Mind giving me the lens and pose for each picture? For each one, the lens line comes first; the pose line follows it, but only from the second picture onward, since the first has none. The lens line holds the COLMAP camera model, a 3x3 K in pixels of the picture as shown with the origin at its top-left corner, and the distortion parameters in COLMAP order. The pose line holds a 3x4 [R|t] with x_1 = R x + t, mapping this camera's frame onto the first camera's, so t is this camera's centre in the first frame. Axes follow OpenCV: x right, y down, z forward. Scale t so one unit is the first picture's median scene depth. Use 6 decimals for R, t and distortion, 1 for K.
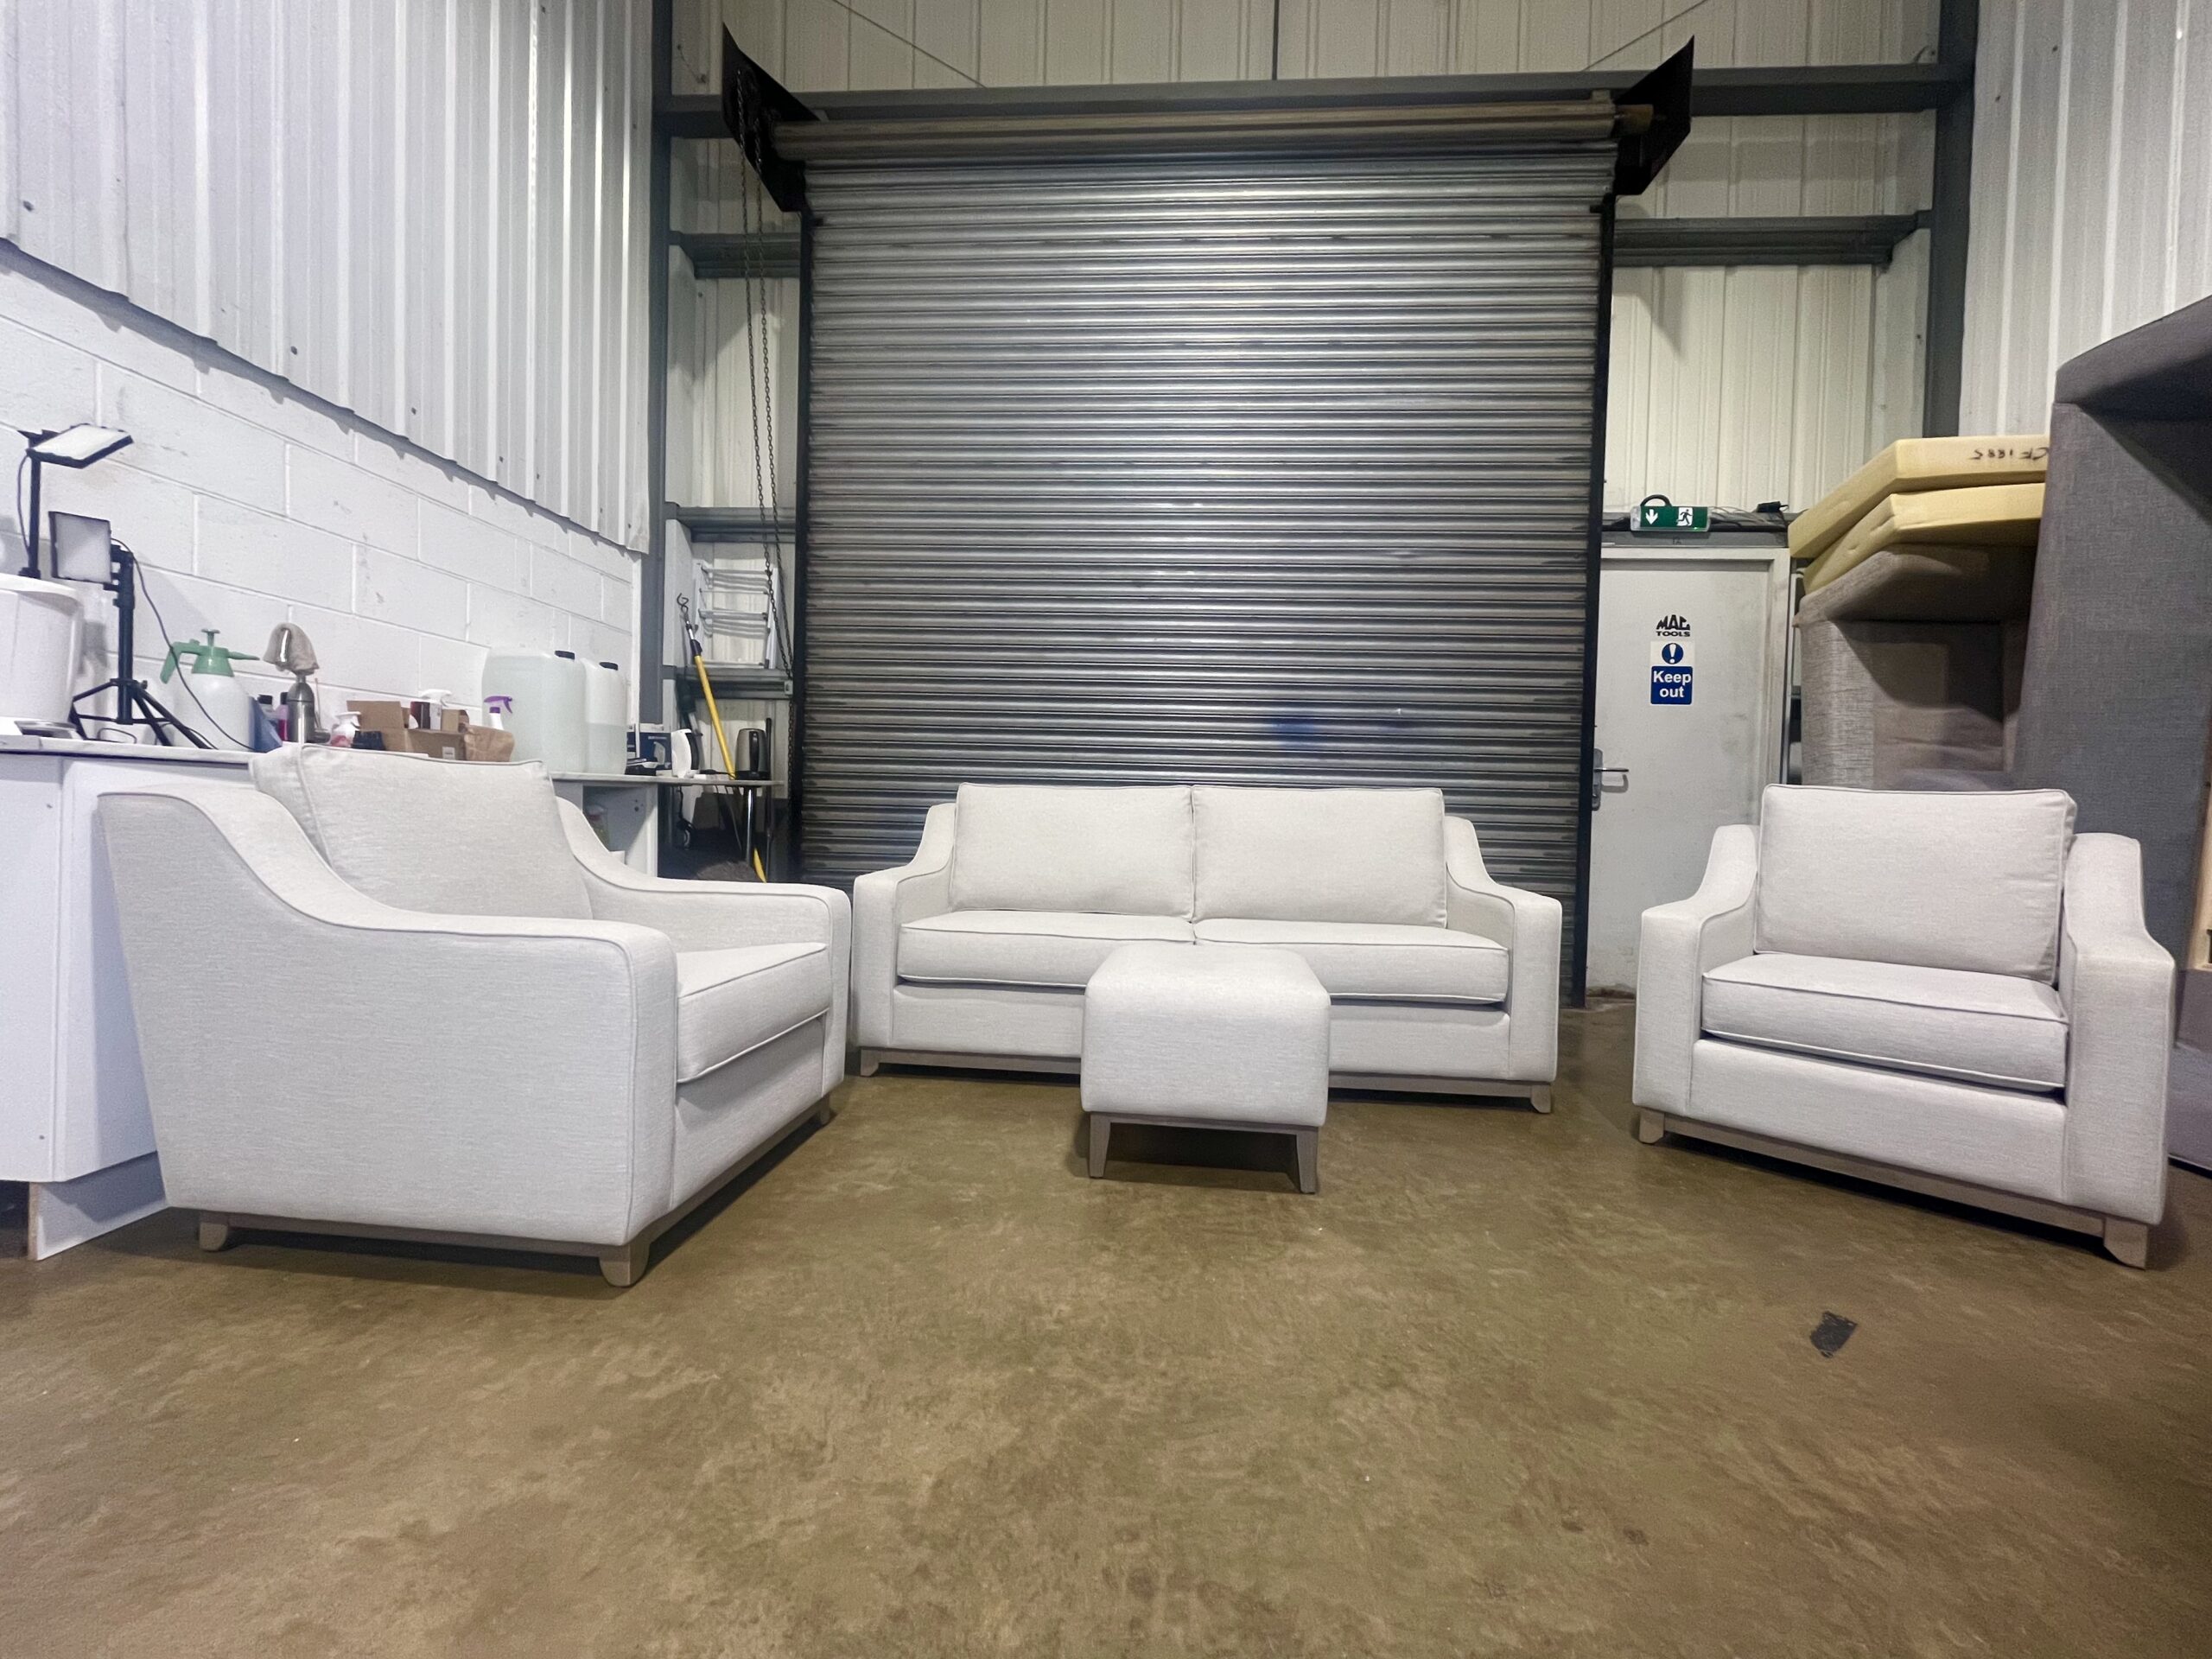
lens RADIAL K [[894.7, 0, 1102.8], [0, 894.7, 831.0], [0, 0, 1]] dist [-0.002666, -0.000203]
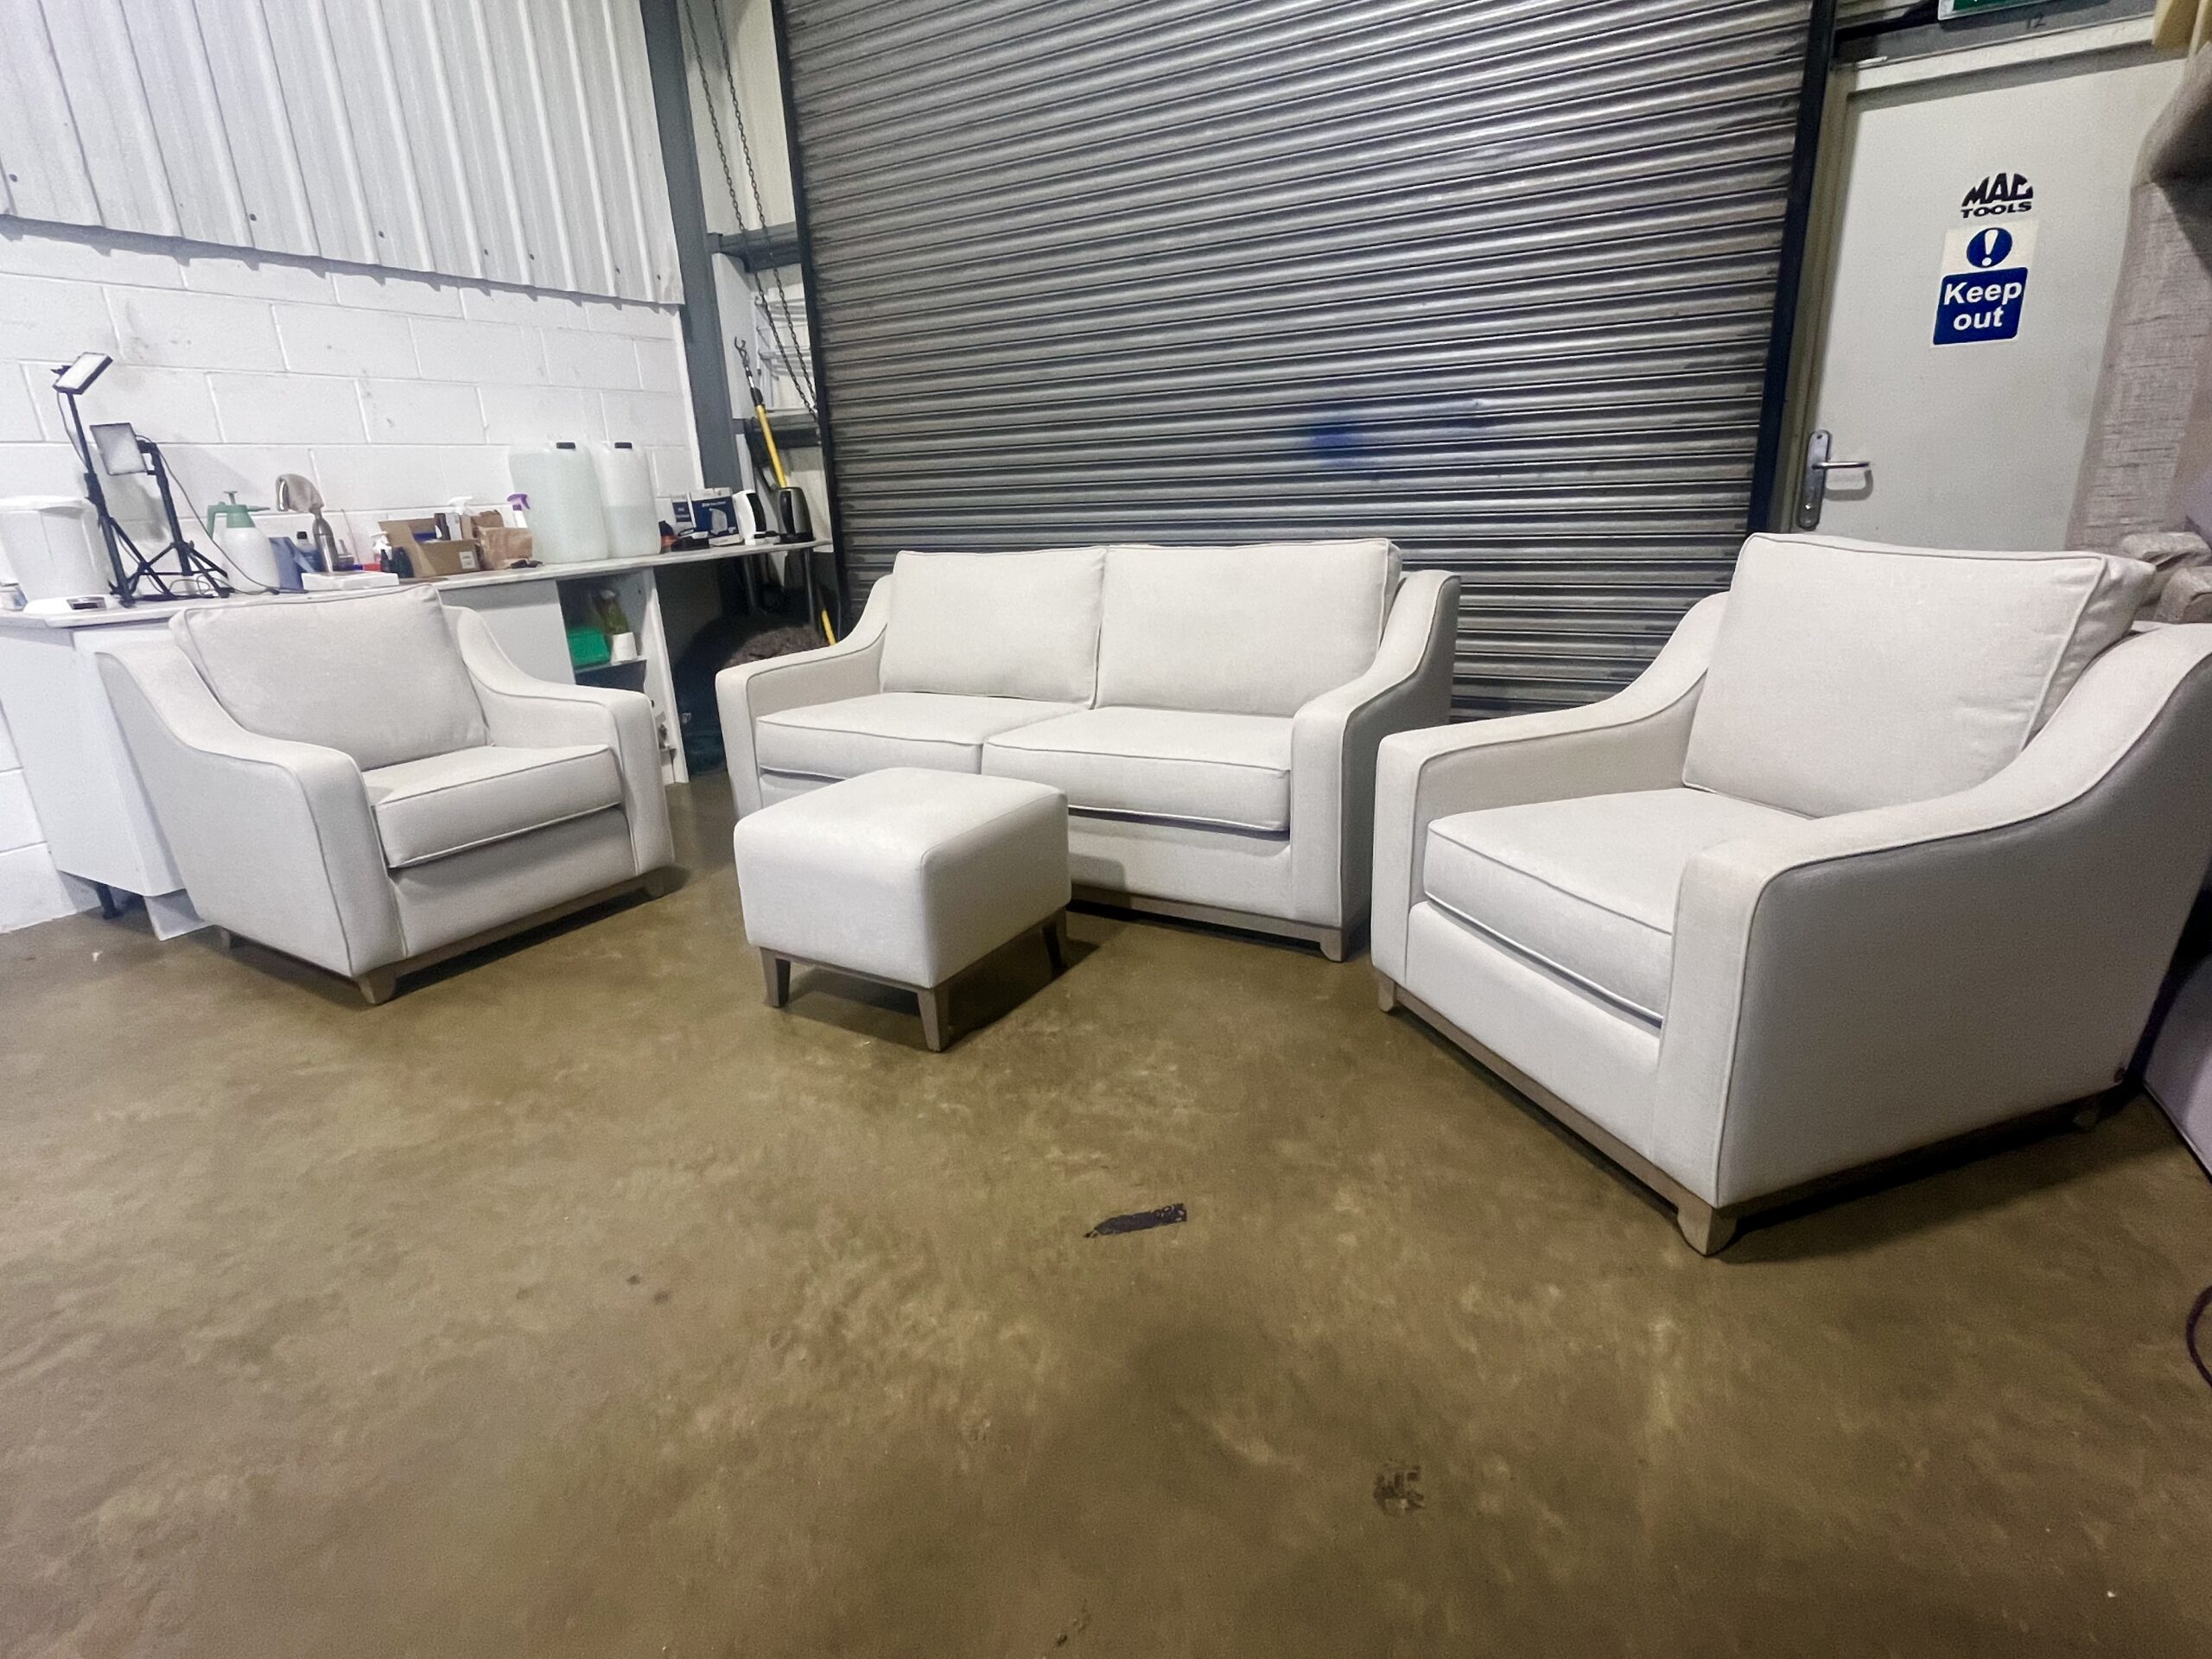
lens RADIAL K [[1099.0, 0, 1101.6], [0, 1099.0, 831.2], [0, 0, 1]] dist [-0.002897, -0.000275]
pose [[0.898891, 0.067541, -0.432935, 0.649145], [0.056842, 0.961725, 0.268056, -0.081107], [0.434469, -0.265562, 0.860647, 0.040557]]
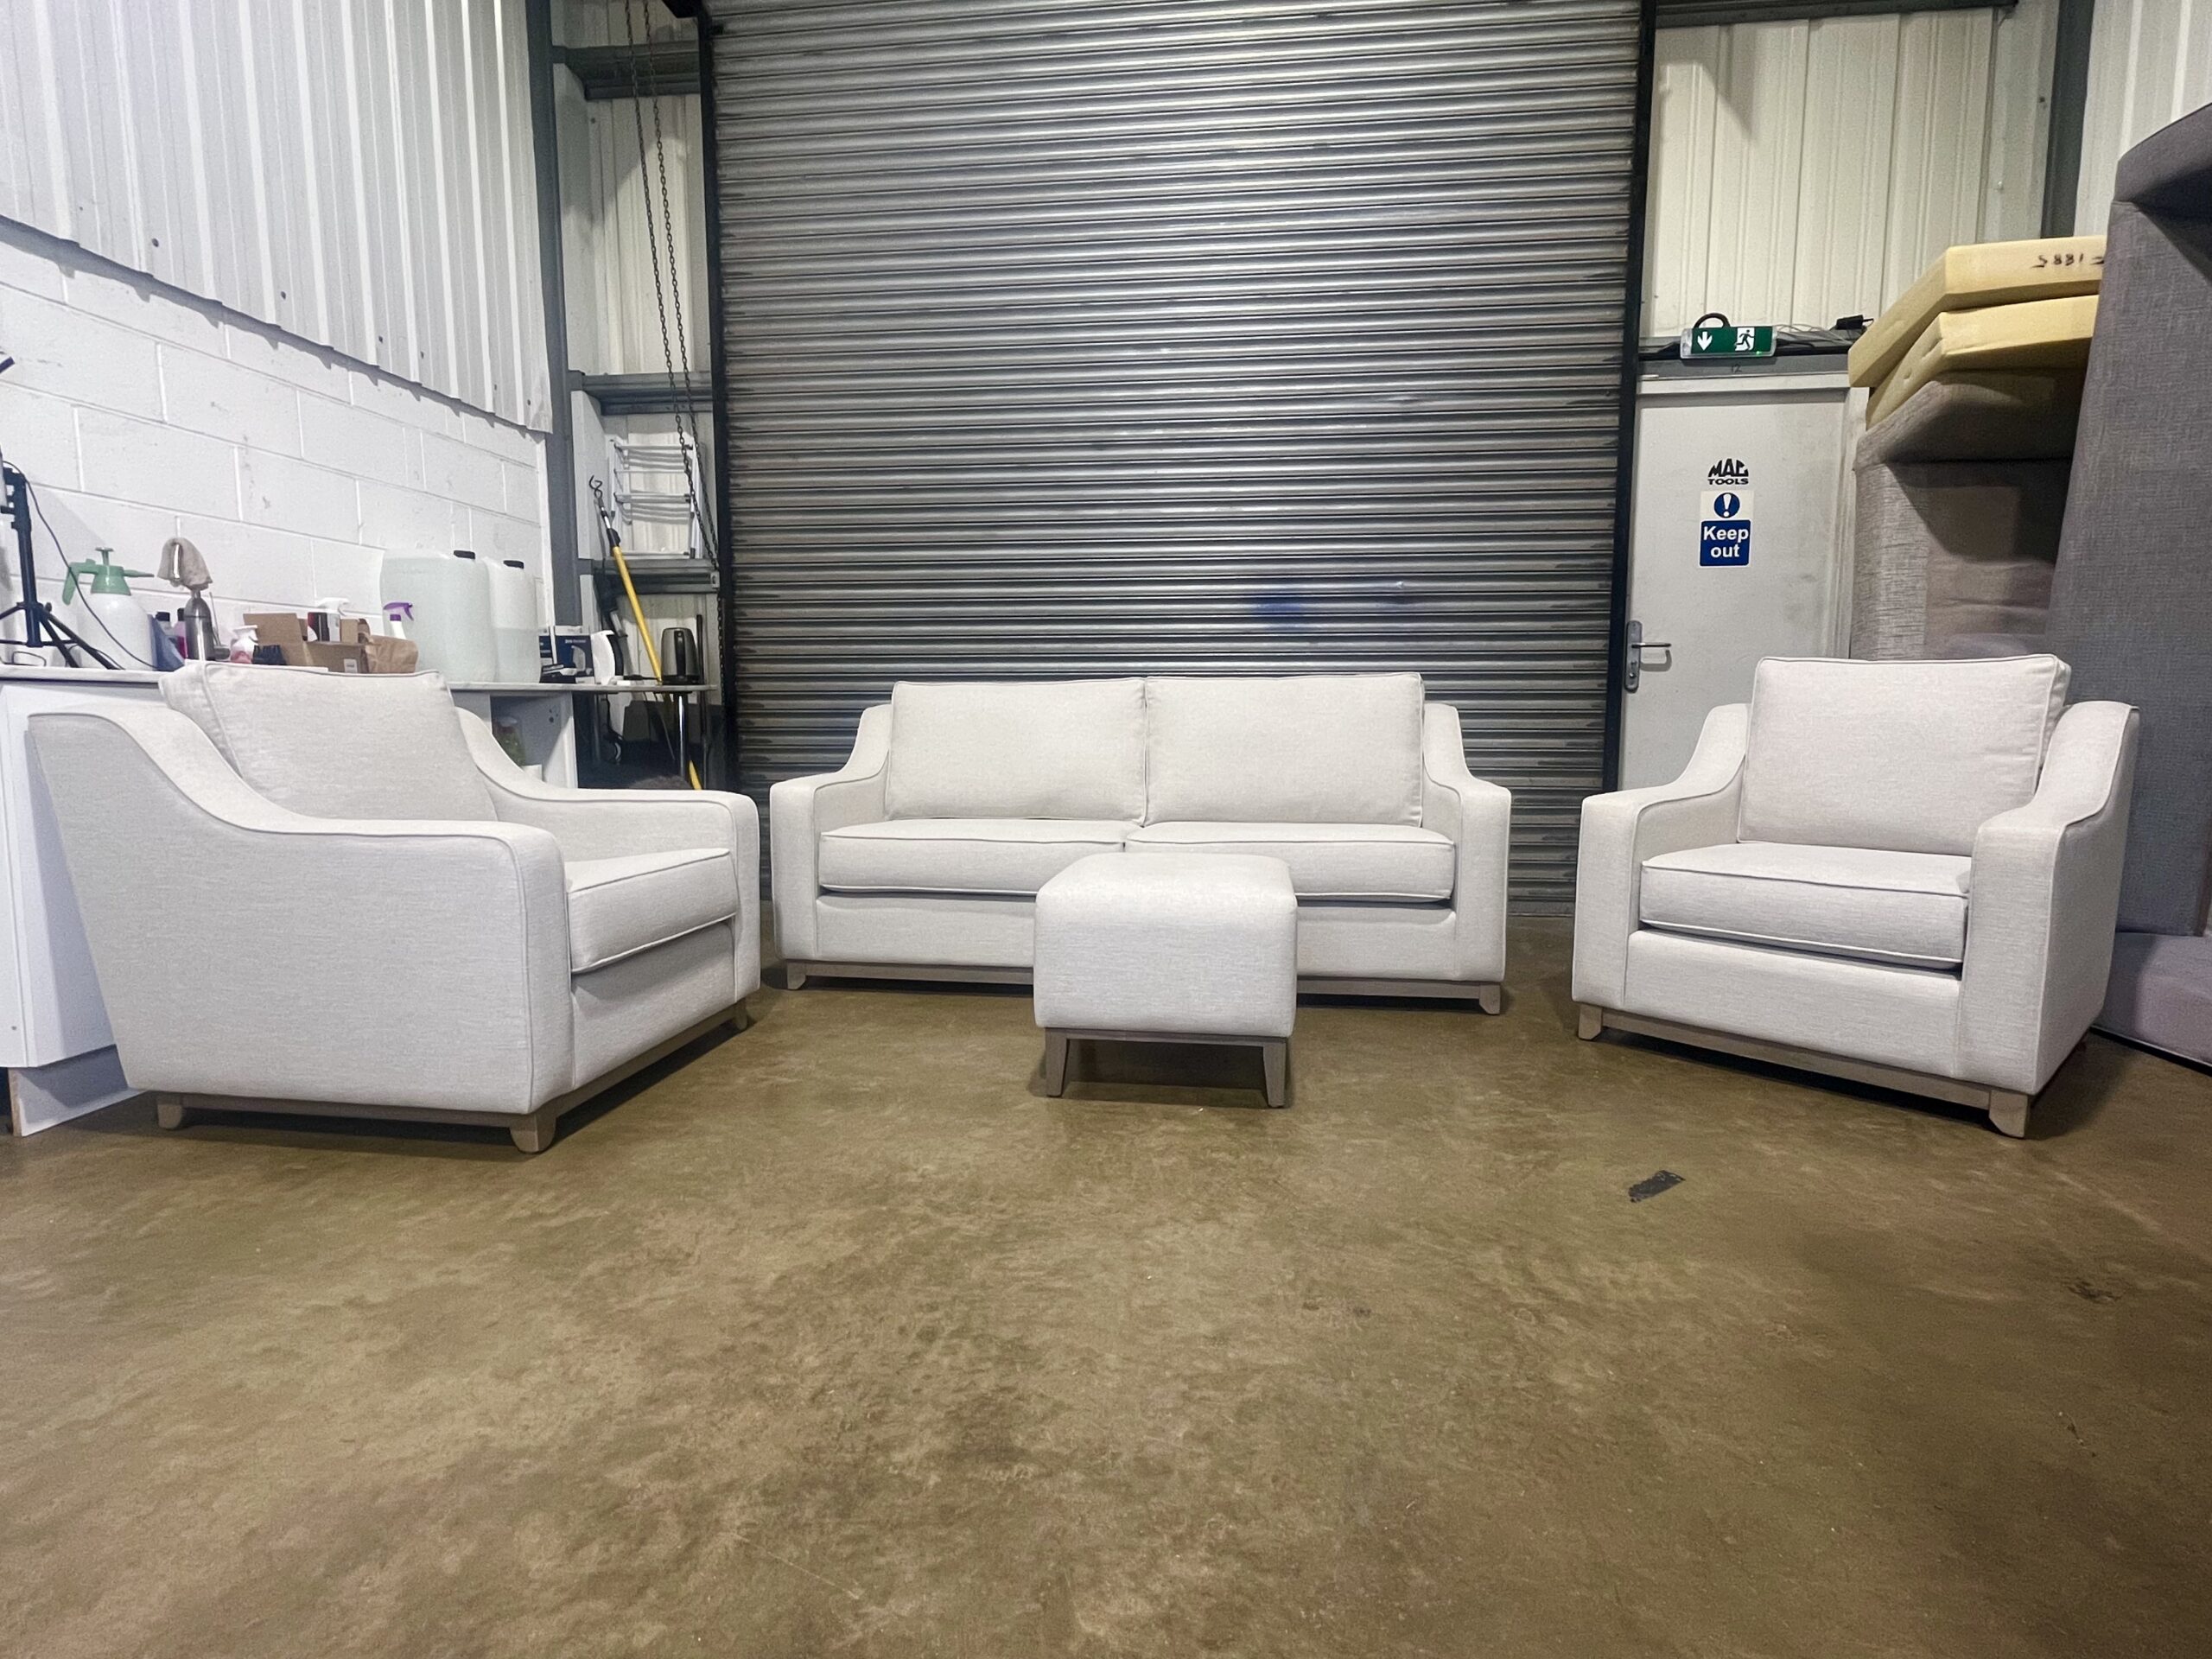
lens RADIAL K [[1099.0, 0, 1101.8], [0, 1099.0, 833.1], [0, 0, 1]] dist [-0.002897, -0.000275]
pose [[0.998497, -0.021929, -0.050231, 0.124779], [0.026205, 0.995939, 0.086135, 0.011071], [0.048138, -0.087321, 0.995016, -0.144299]]
